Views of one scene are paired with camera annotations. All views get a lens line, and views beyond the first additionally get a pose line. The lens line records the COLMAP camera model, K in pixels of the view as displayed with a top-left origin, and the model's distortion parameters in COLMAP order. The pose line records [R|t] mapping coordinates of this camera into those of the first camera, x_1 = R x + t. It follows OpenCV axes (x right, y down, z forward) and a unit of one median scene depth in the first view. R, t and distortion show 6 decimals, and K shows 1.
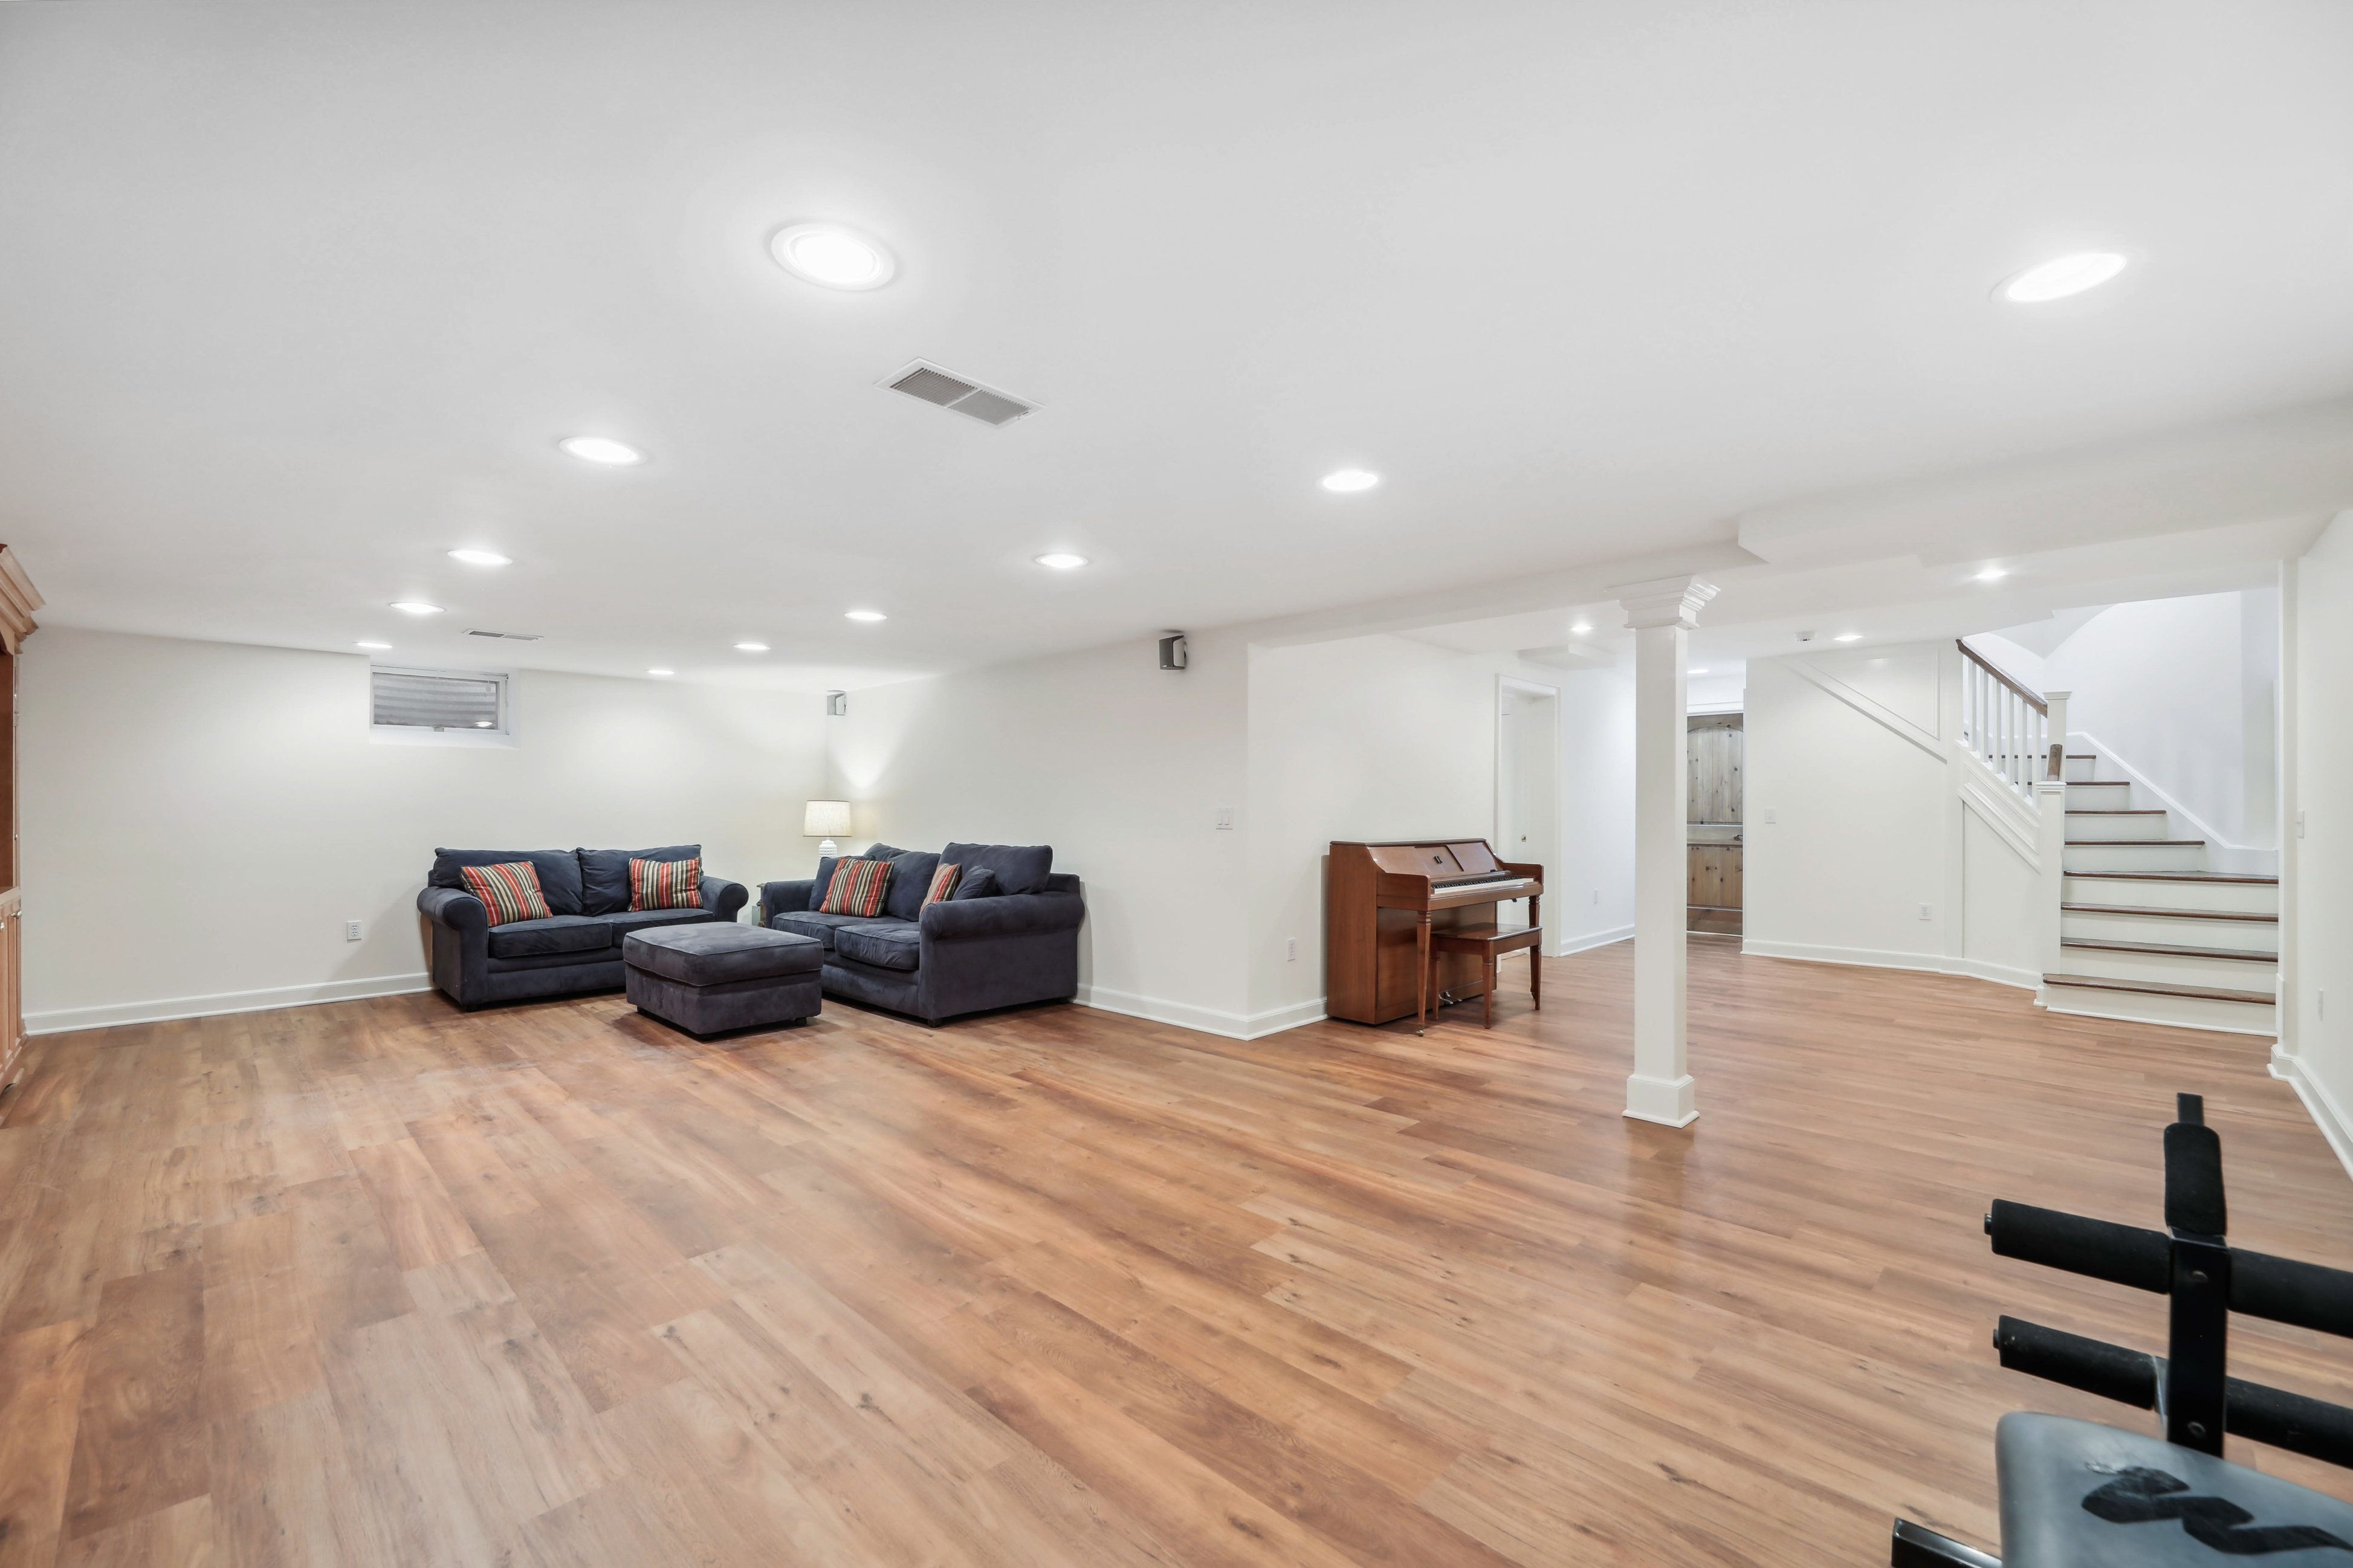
lens RADIAL K [[951.0, 0, 1159.1], [0, 951.0, 799.1], [0, 0, 1]] dist [-0.002644, -0.001621]
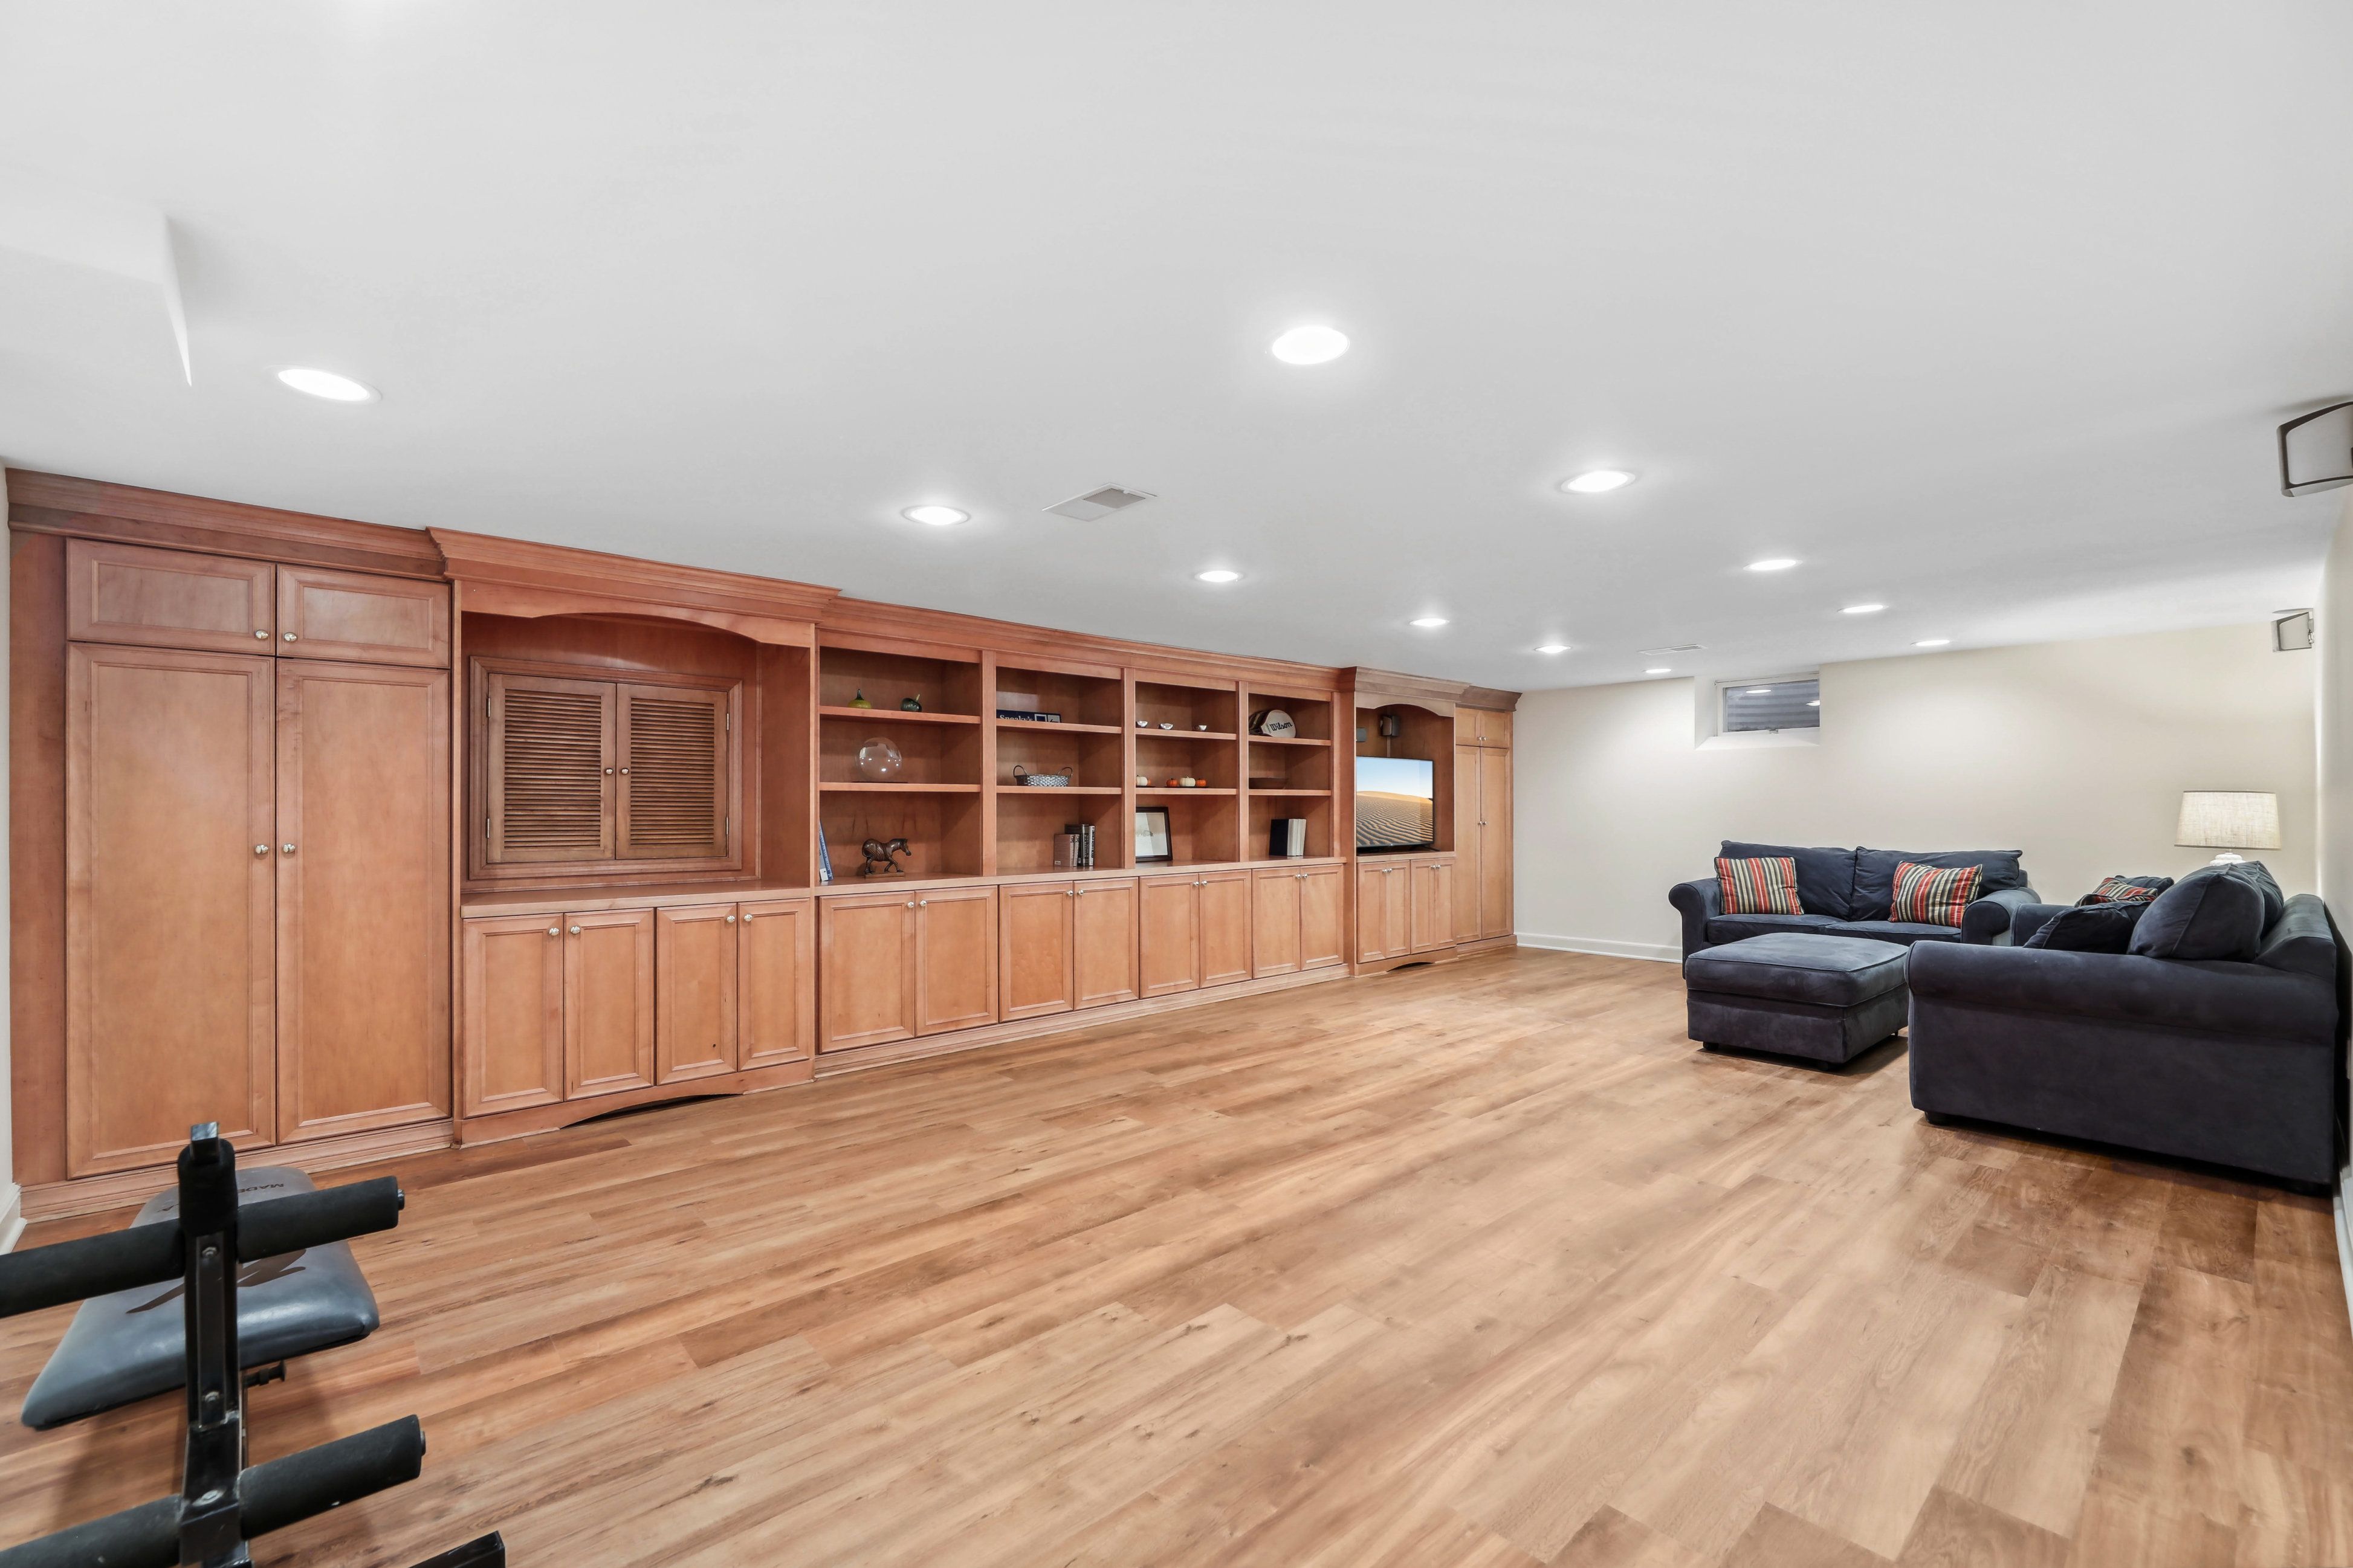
lens RADIAL K [[951.0, 0, 1159.4], [0, 951.0, 796.6], [0, 0, 1]] dist [-0.002644, -0.001621]
pose [[-0.047369, -0.010905, -0.998818, 0.875525], [0.012630, 0.999854, -0.011515, 0.009503], [0.998798, -0.013160, -0.047225, 0.877673]]
